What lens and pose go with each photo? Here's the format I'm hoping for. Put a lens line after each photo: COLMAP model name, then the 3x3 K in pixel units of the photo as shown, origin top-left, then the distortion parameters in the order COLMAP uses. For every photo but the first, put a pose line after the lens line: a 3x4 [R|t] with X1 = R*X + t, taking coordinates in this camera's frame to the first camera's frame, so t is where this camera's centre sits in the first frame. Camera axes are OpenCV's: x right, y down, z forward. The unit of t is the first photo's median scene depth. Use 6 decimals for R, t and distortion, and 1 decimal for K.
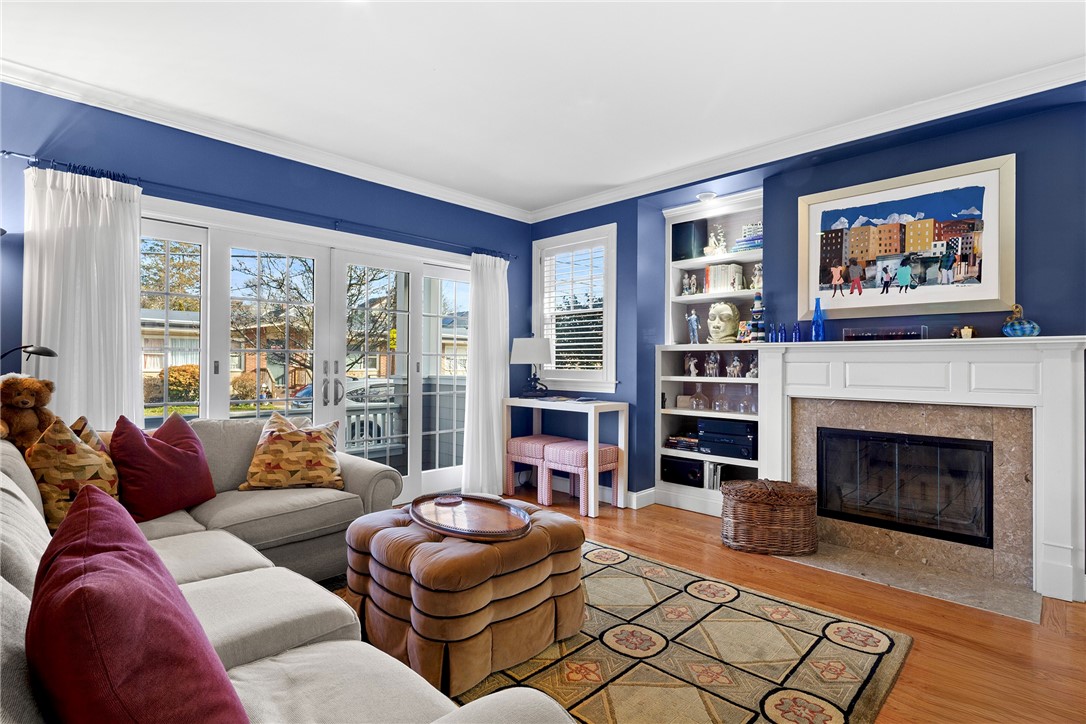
lens RADIAL K [[534.4, 0, 540.6], [0, 534.4, 362.7], [0, 0, 1]] dist [0.003749, 0.000440]
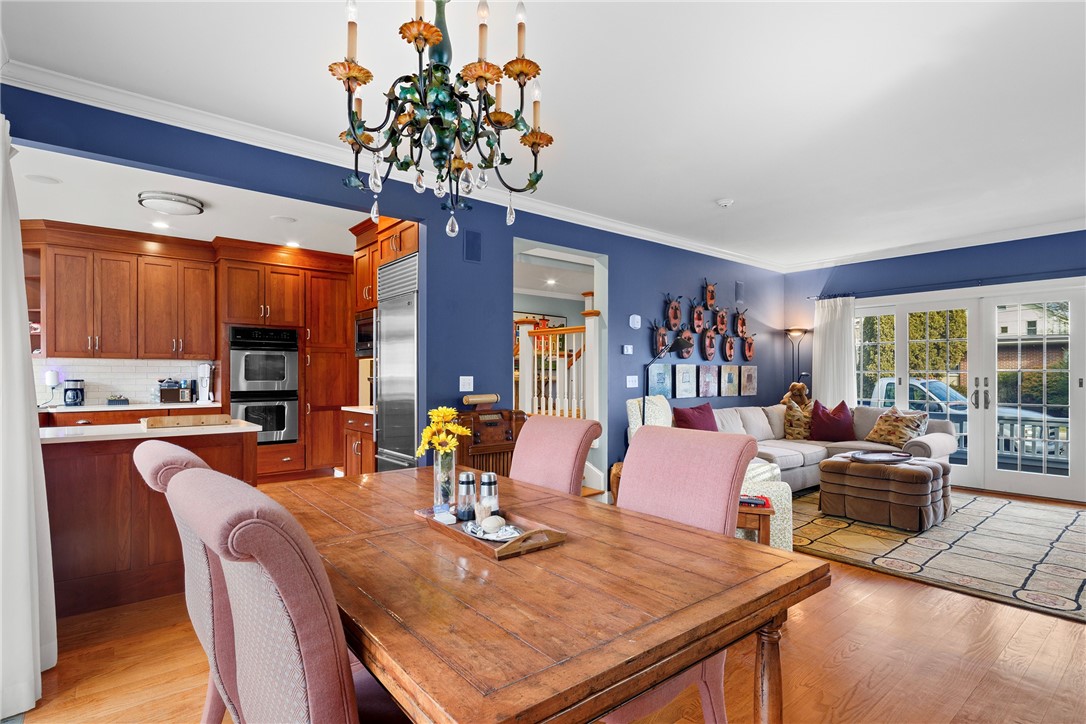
lens RADIAL K [[534.4, 0, 540.3], [0, 534.4, 369.8], [0, 0, 1]] dist [0.003749, 0.000440]
pose [[-0.089598, -0.008063, -0.995945, 1.581372], [0.001584, 0.999965, -0.008238, -0.019961], [0.995977, -0.002316, -0.089582, -0.062971]]
